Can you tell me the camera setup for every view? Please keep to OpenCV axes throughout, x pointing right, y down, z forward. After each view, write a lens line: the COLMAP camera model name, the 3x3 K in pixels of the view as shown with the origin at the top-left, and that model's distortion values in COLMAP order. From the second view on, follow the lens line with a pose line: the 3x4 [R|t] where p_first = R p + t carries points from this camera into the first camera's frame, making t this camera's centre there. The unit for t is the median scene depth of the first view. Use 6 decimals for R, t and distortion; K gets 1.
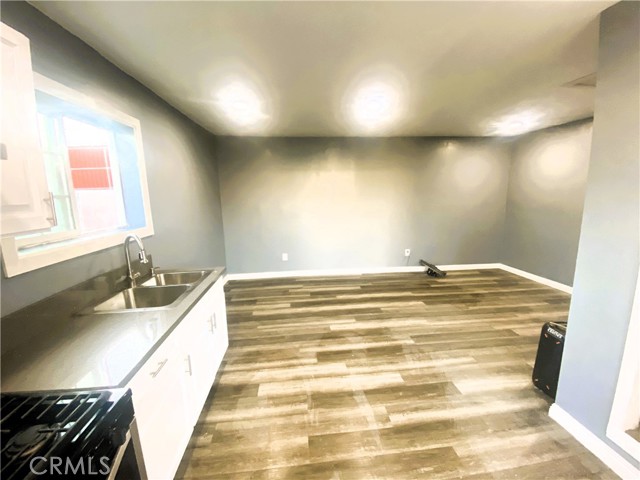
lens RADIAL K [[256.5, 0, 320.0], [0, 256.5, 240.0], [0, 0, 1]] dist [0.028159, -0.025725]
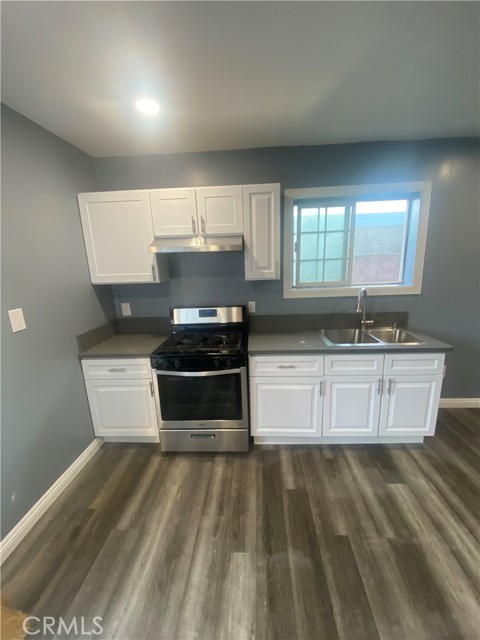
lens RADIAL K [[256.5, 0, 240.9], [0, 256.5, 321.1], [0, 0, 1]] dist [0.028159, -0.025725]
pose [[-0.157291, 0.245288, -0.956605, 0.631574], [-0.127195, 0.955563, 0.265935, -0.131097], [0.979327, 0.163504, -0.119102, 0.573130]]
